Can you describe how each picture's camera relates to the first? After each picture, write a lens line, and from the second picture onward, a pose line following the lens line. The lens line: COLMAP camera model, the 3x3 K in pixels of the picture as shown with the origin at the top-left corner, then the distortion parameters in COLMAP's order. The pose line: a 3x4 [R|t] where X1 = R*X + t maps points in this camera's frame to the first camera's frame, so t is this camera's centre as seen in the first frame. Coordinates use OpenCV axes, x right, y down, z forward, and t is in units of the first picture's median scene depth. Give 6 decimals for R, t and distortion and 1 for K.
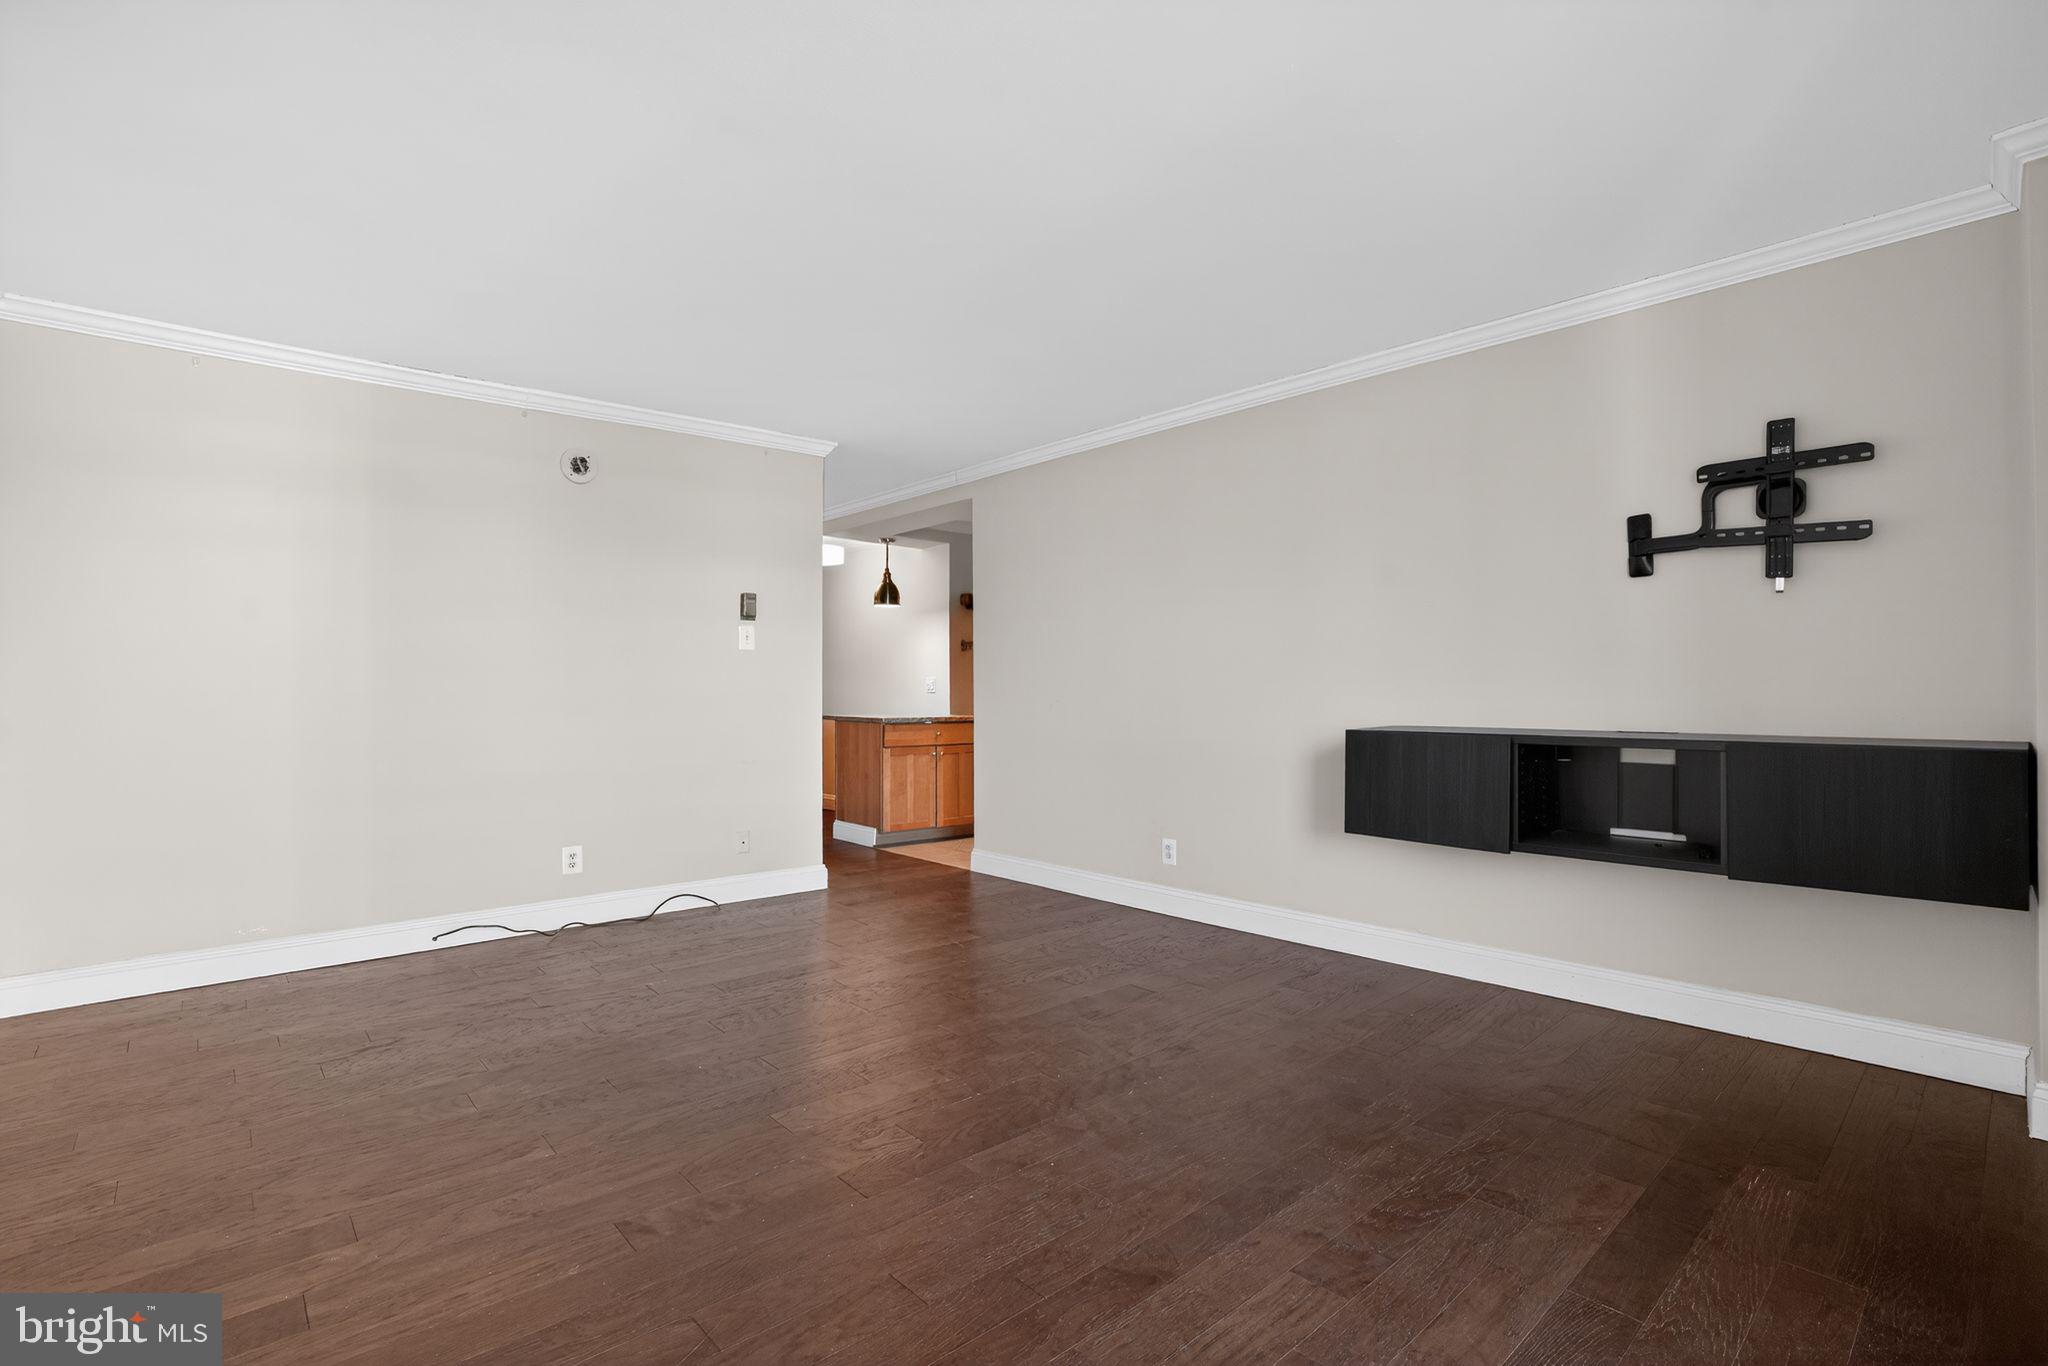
lens RADIAL K [[958.8, 0, 1024.0], [0, 958.8, 683.0], [0, 0, 1]] dist [-0.070484, 0.028453]
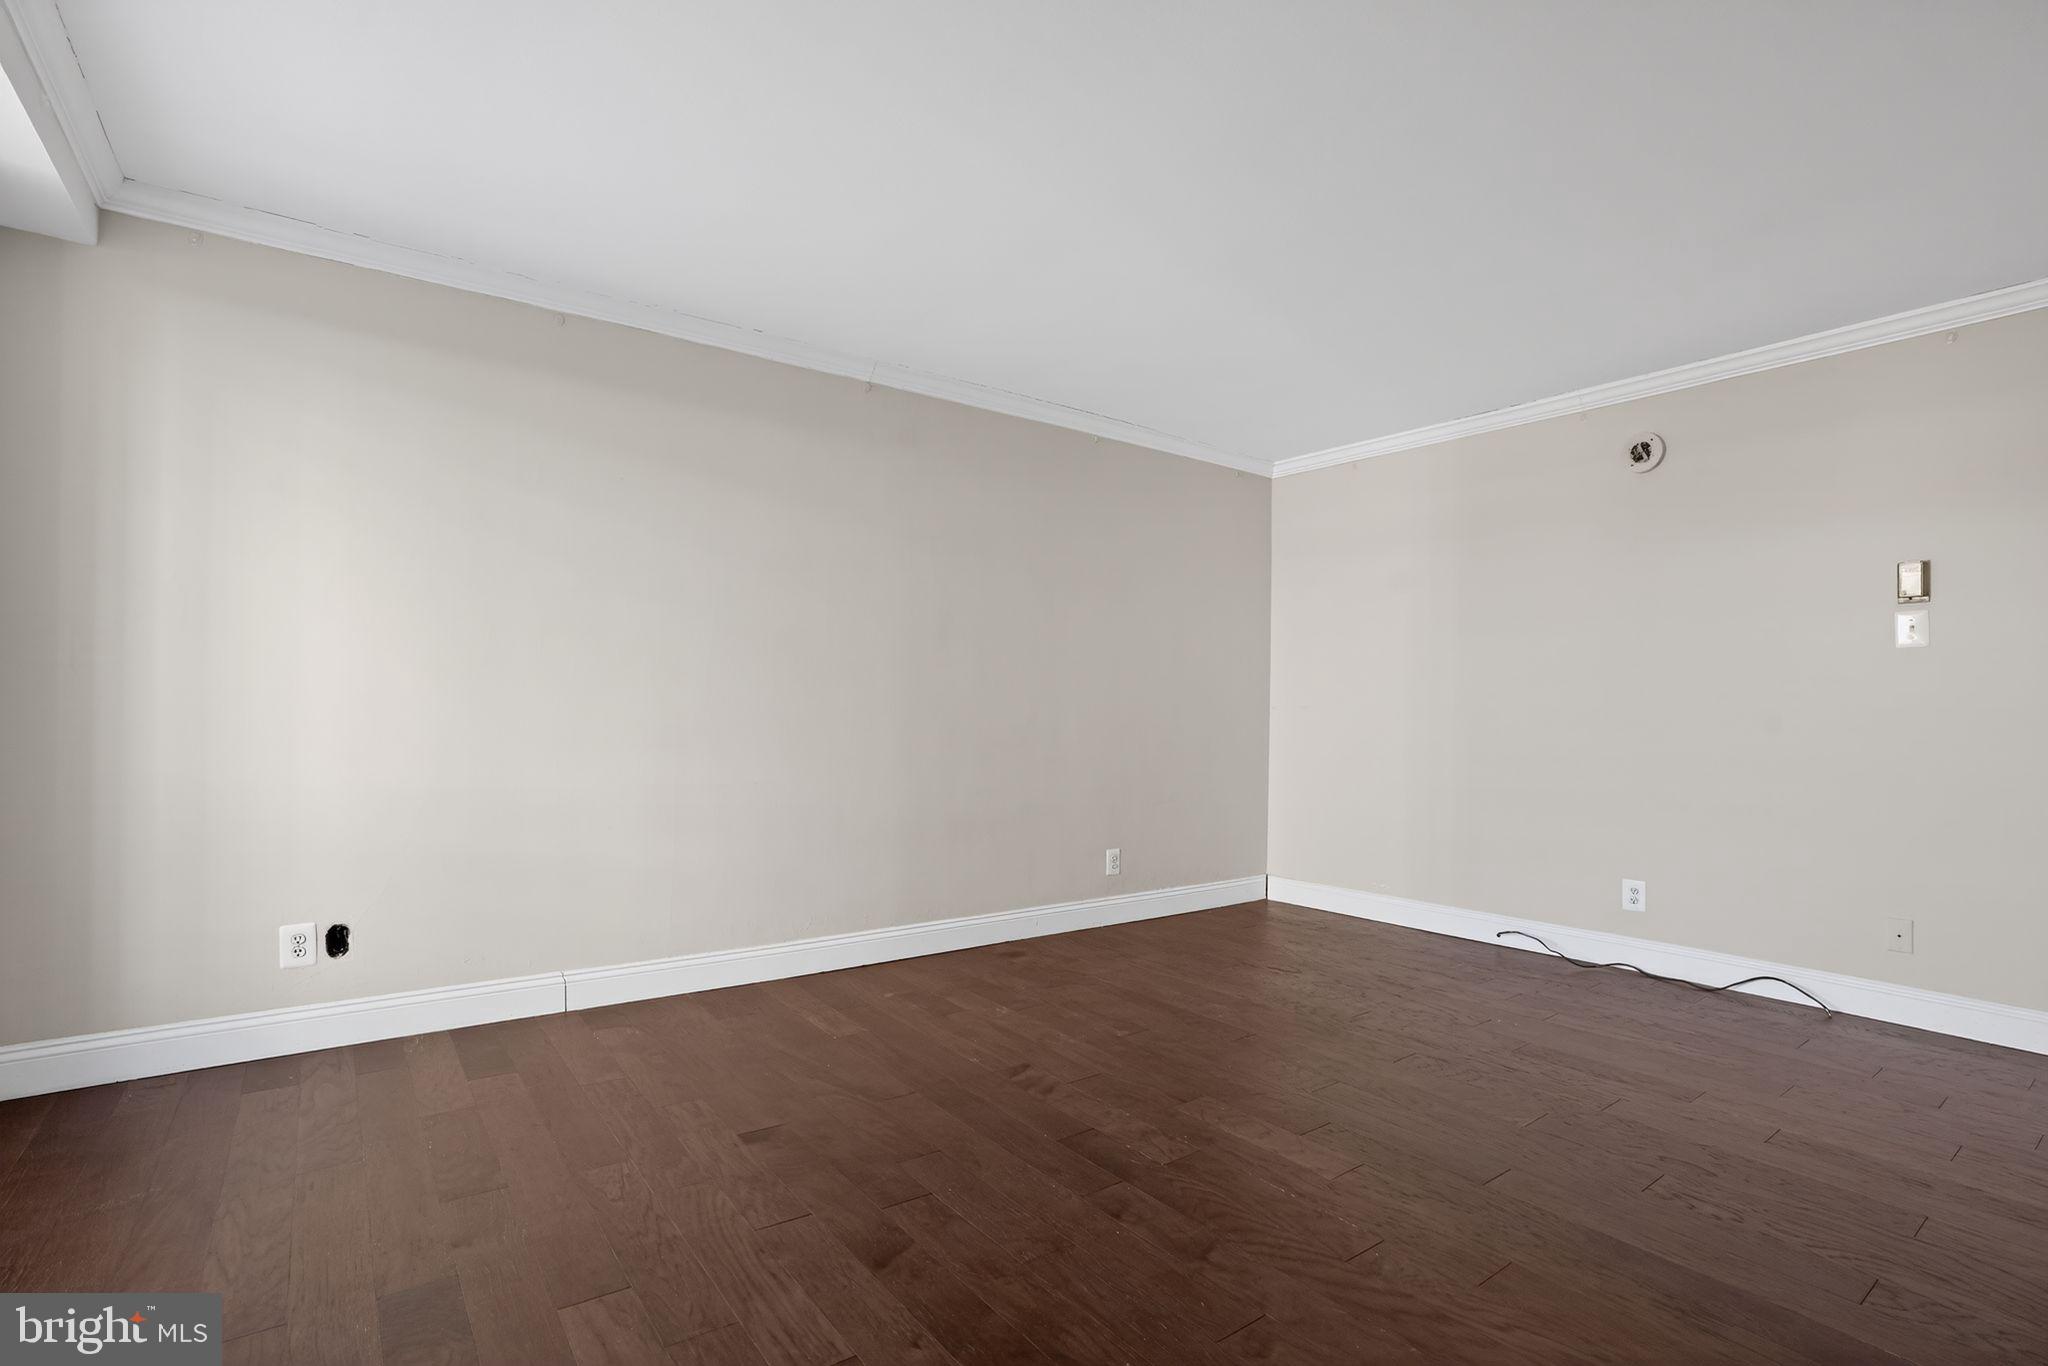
lens RADIAL K [[983.8, 0, 1030.8], [0, 983.8, 701.3], [0, 0, 1]] dist [-0.072492, 0.032453]
pose [[-0.091425, -0.000251, -0.995812, 0.478788], [-0.007585, 0.999971, 0.000445, 0.007430], [0.995783, 0.007593, -0.091424, 0.510846]]
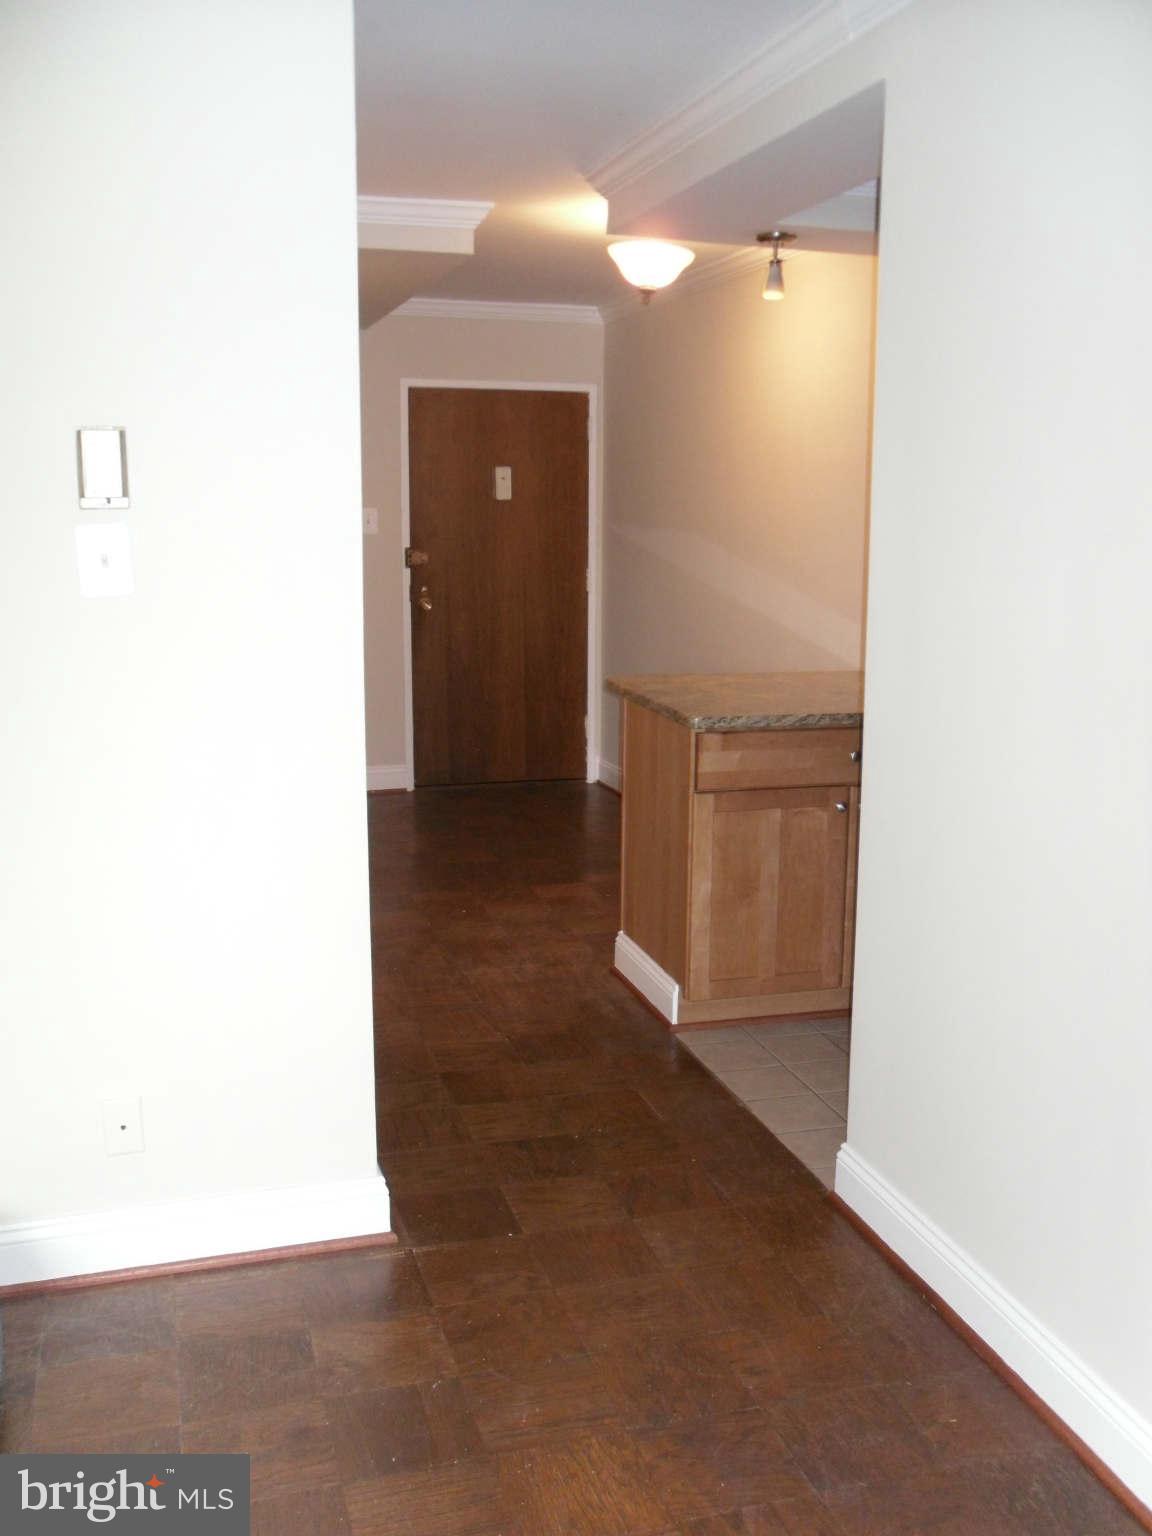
lens RADIAL K [[1483.1, 0, 684.8], [0, 1483.1, 773.1], [0, 0, 1]] dist [-0.068986, 0.002048]
pose [[0.924509, 0.085854, -0.371365, 0.109941], [-0.013629, 0.981125, 0.192894, -0.084424], [0.380916, -0.173271, 0.908229, 0.683283]]
